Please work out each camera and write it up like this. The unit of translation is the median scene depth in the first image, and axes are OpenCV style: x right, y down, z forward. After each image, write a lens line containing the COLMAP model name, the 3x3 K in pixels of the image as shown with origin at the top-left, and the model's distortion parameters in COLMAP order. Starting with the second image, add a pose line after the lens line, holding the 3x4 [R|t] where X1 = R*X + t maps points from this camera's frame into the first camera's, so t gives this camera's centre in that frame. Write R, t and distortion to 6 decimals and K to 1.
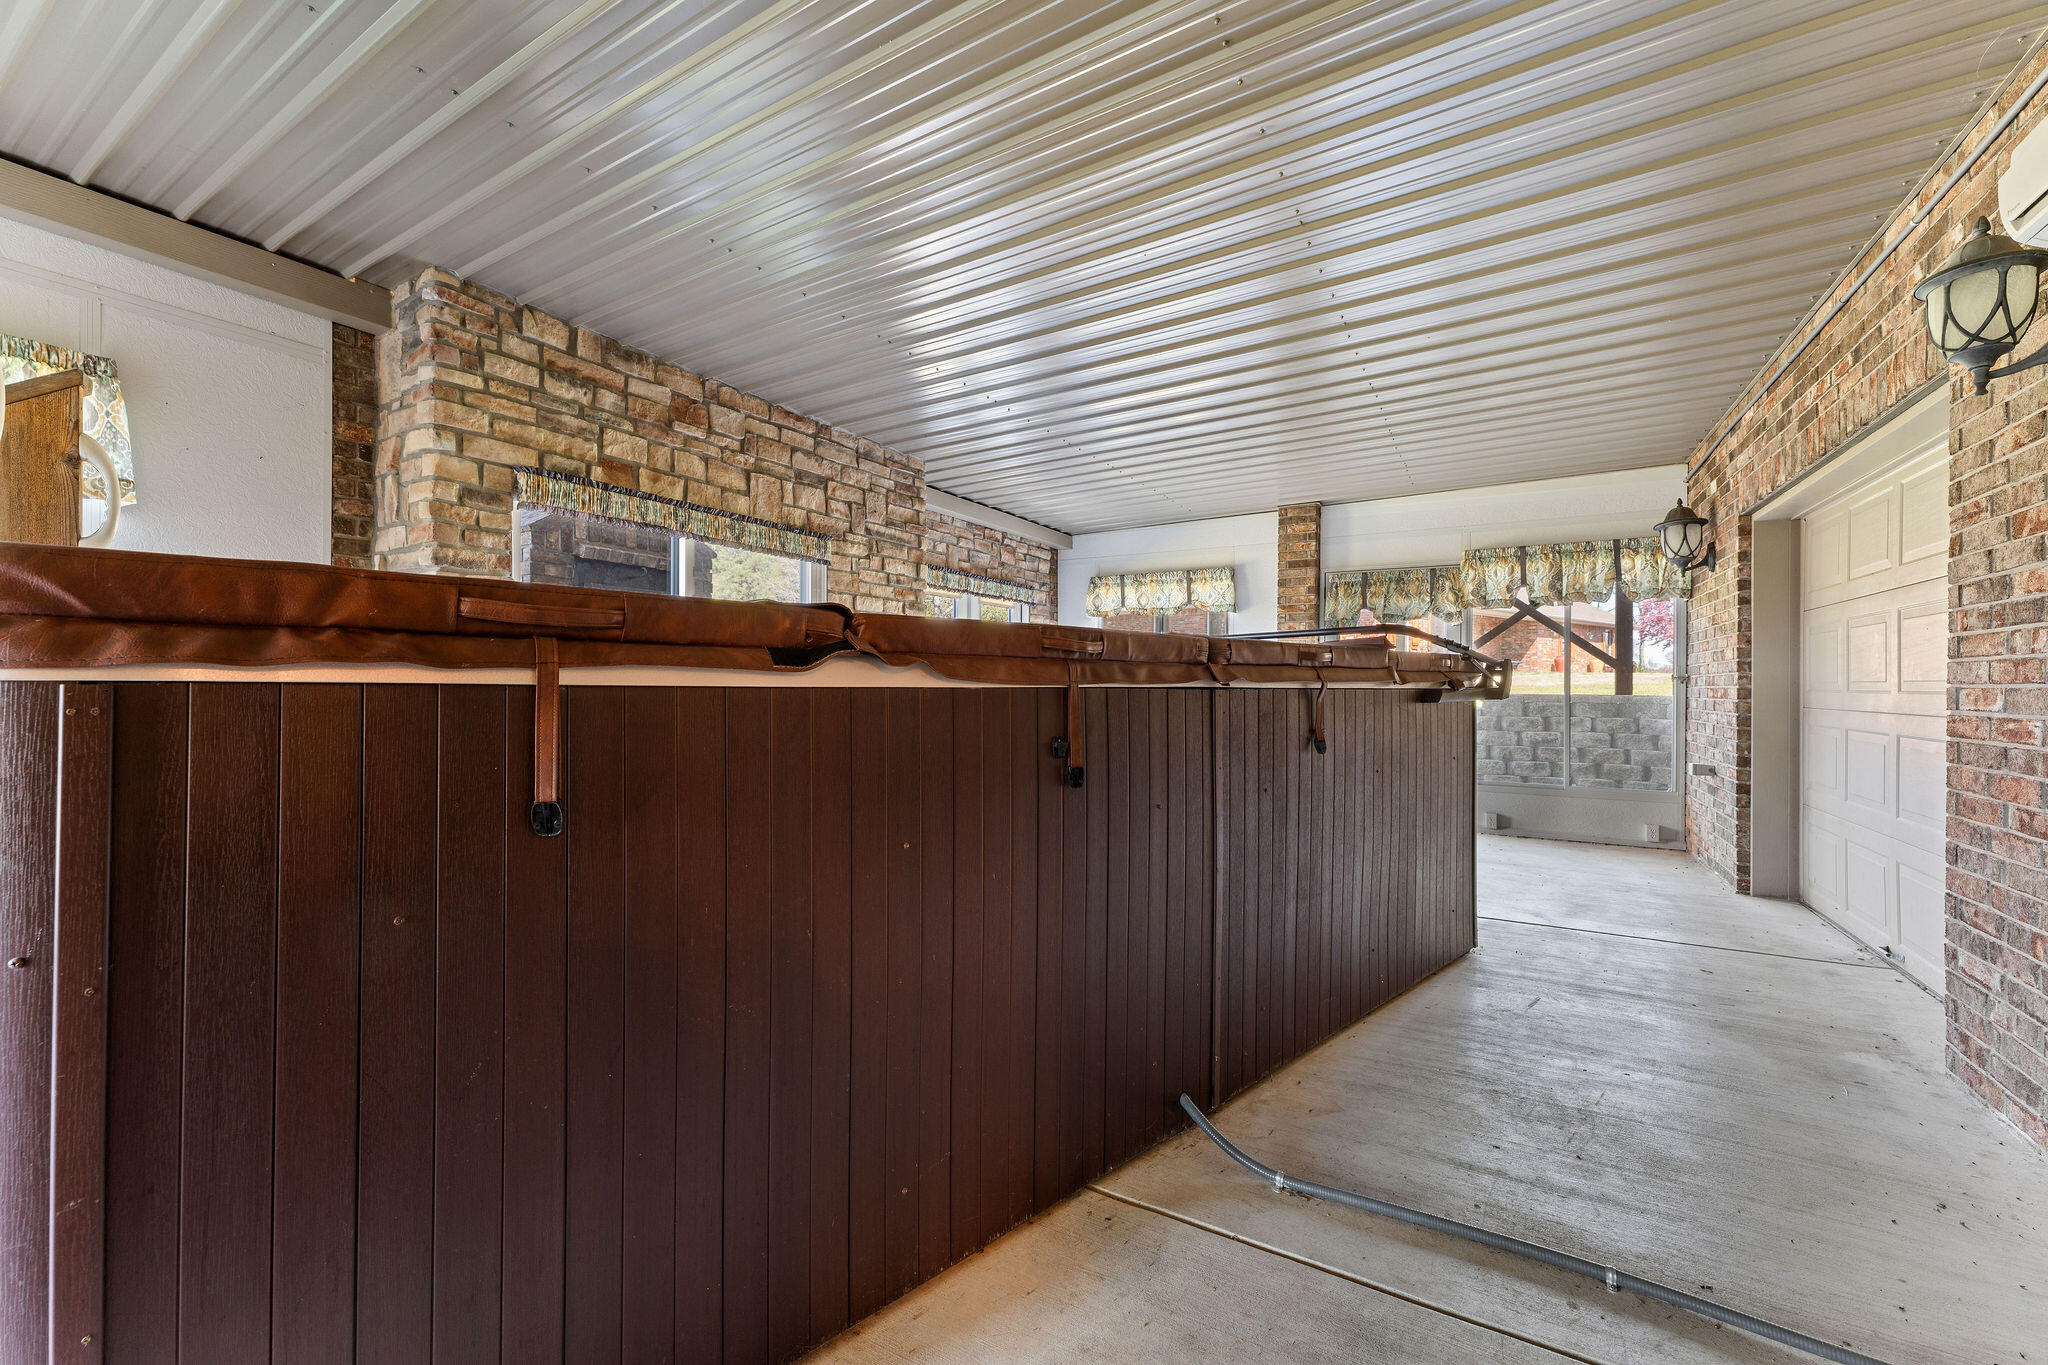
lens RADIAL K [[811.7, 0, 1021.8], [0, 811.7, 683.6], [0, 0, 1]] dist [0.001440, 0.000117]
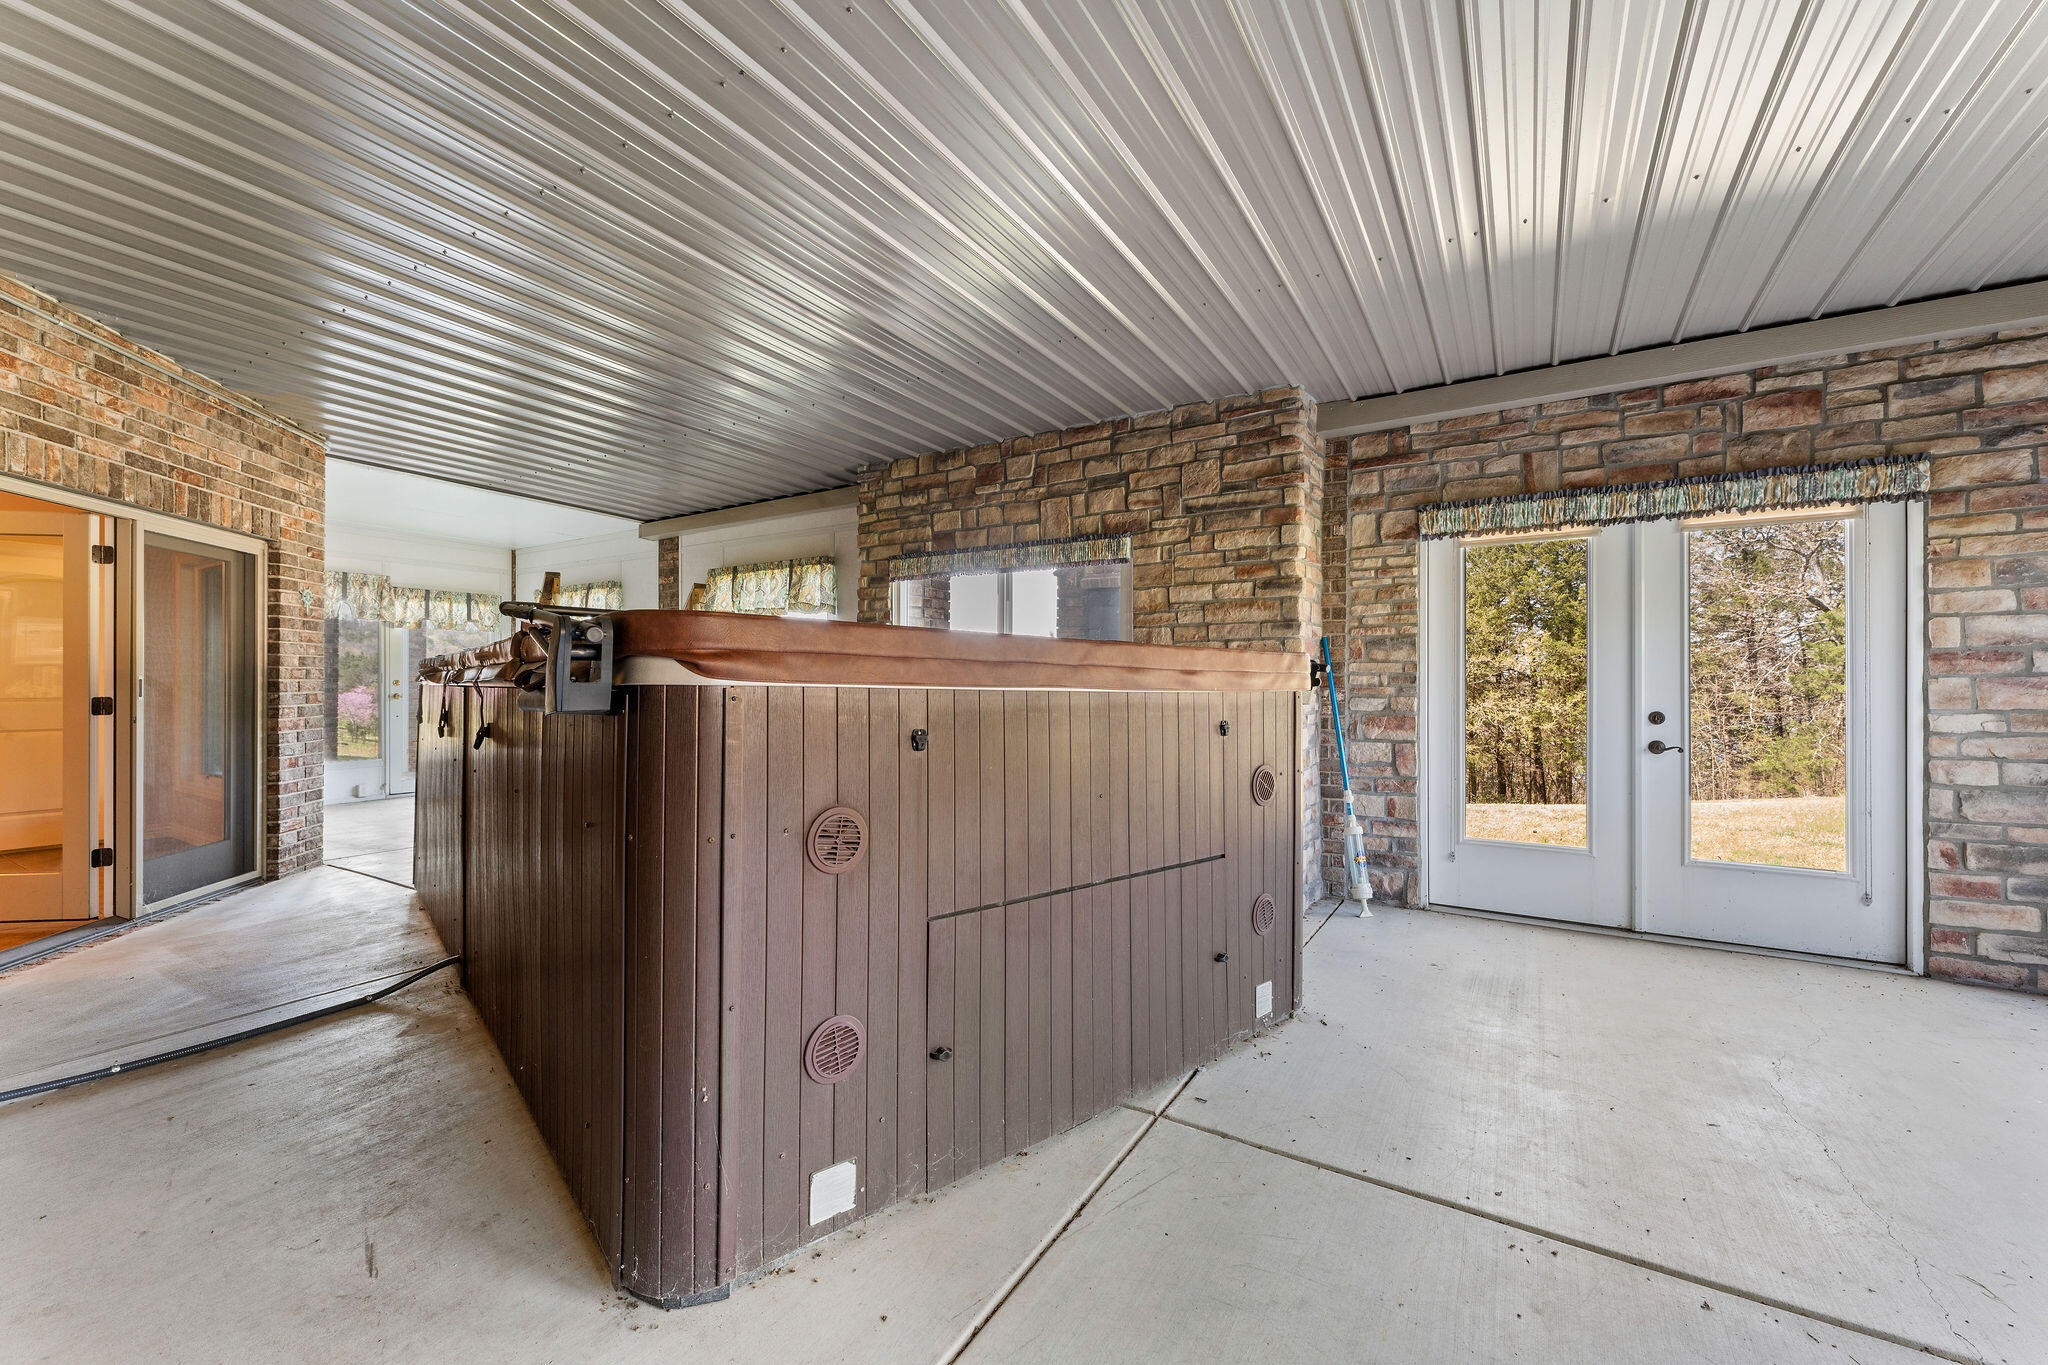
lens RADIAL K [[811.7, 0, 1021.8], [0, 811.7, 683.6], [0, 0, 1]] dist [0.001440, 0.000117]
pose [[-0.025605, -0.009319, -0.999629, 0.713247], [-0.002890, 0.999953, -0.009248, 0.006878], [0.999668, 0.002652, -0.025631, 0.885510]]
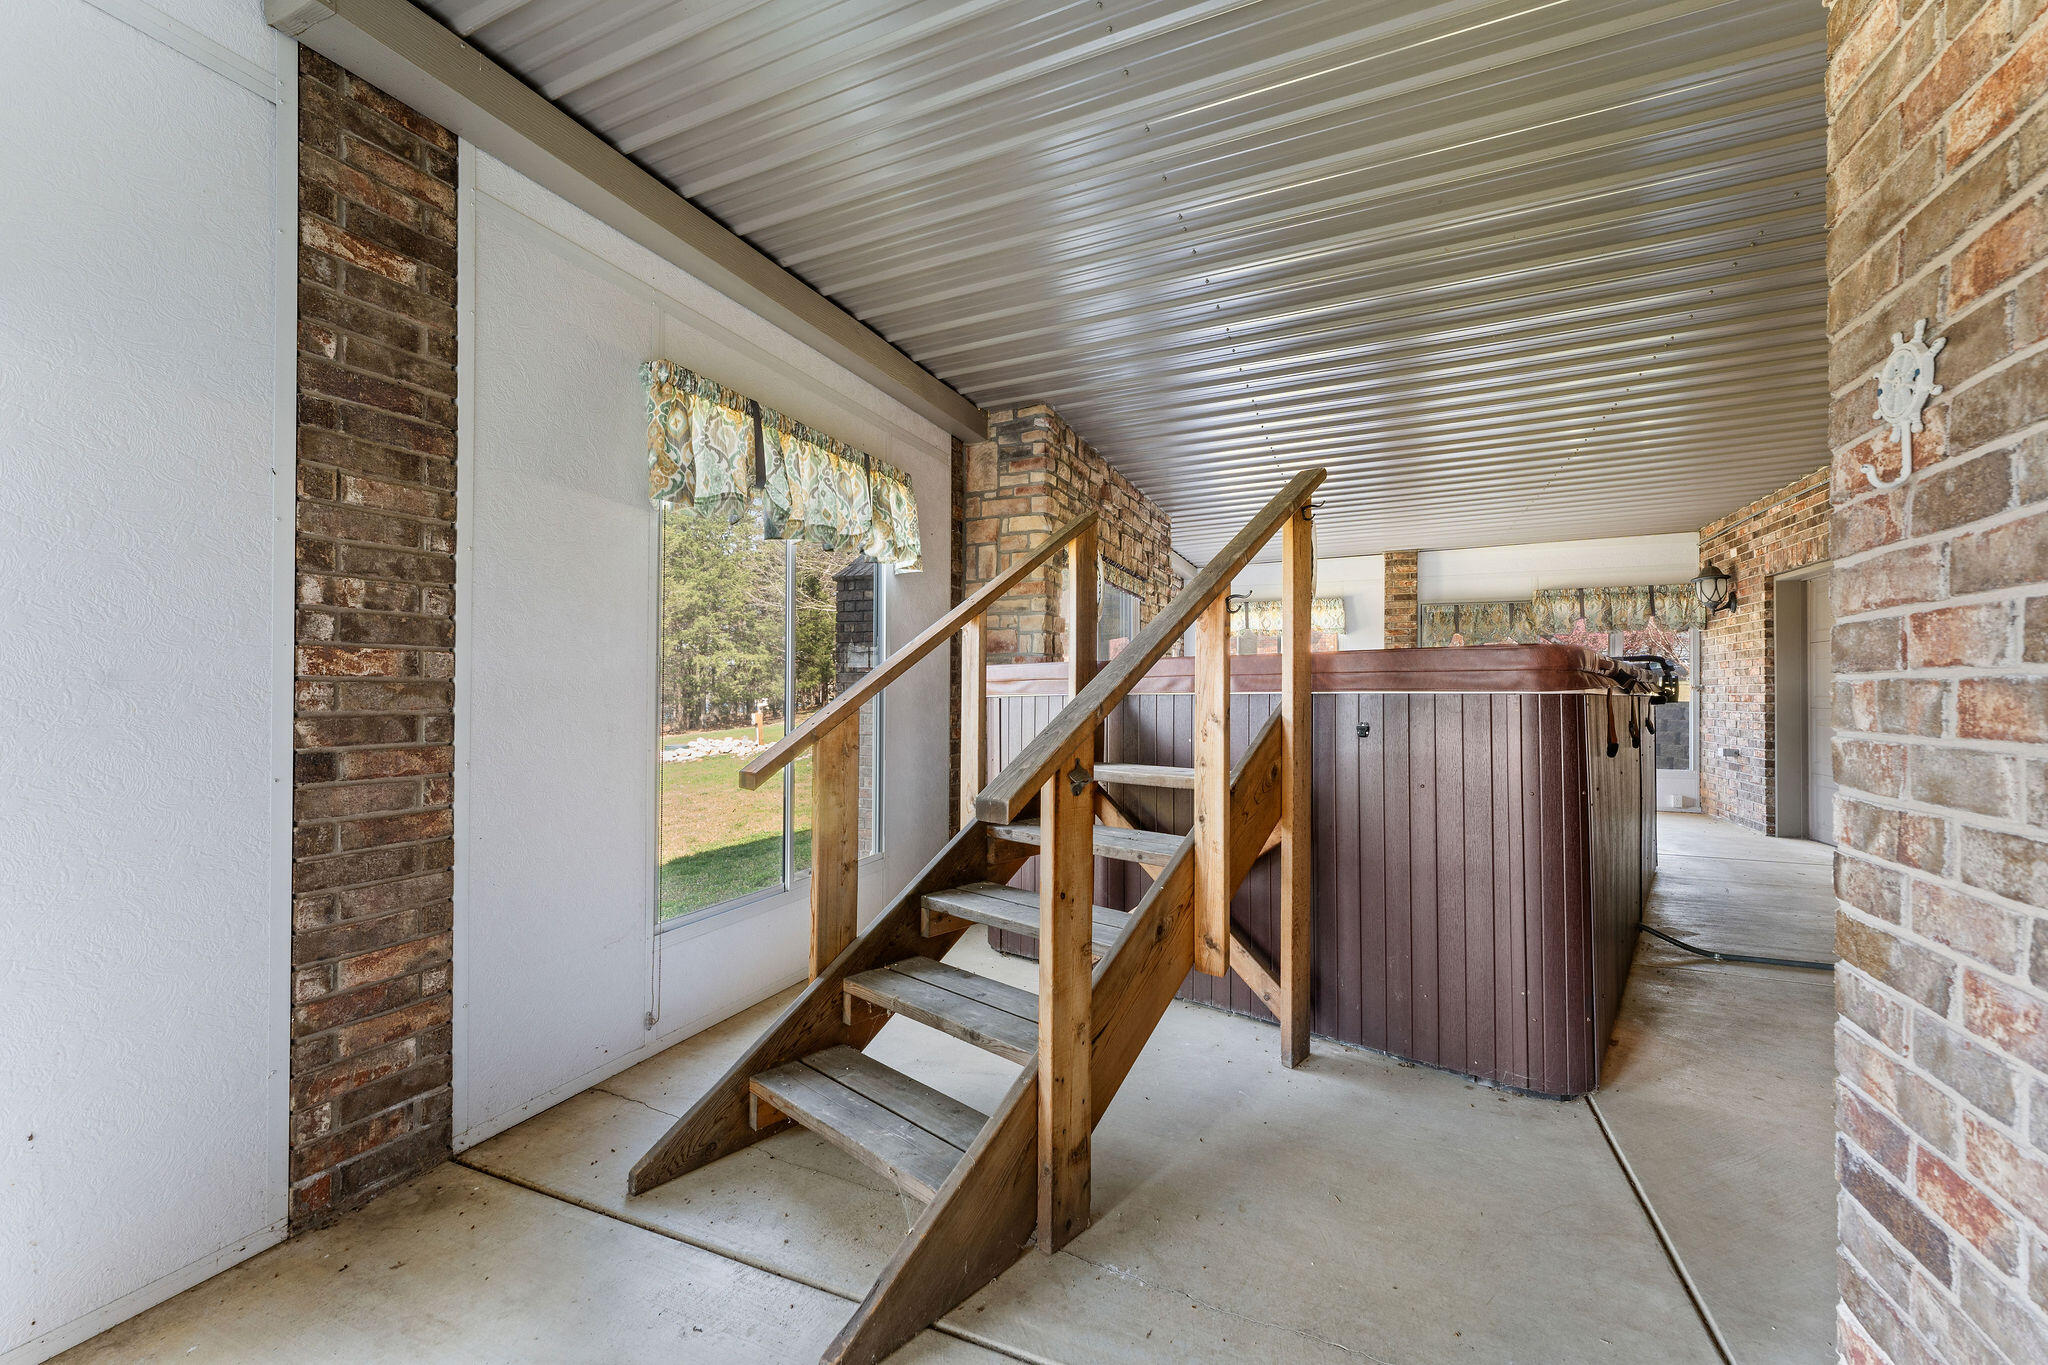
lens RADIAL K [[809.8, 0, 1024.0], [0, 809.8, 682.5], [0, 0, 1]] dist [-0.000039, -0.000071]
pose [[0.991960, 0.000106, 0.126550, -0.583199], [0.001182, 0.999948, -0.010106, -0.003316], [-0.126545, 0.010174, 0.991909, -0.254393]]
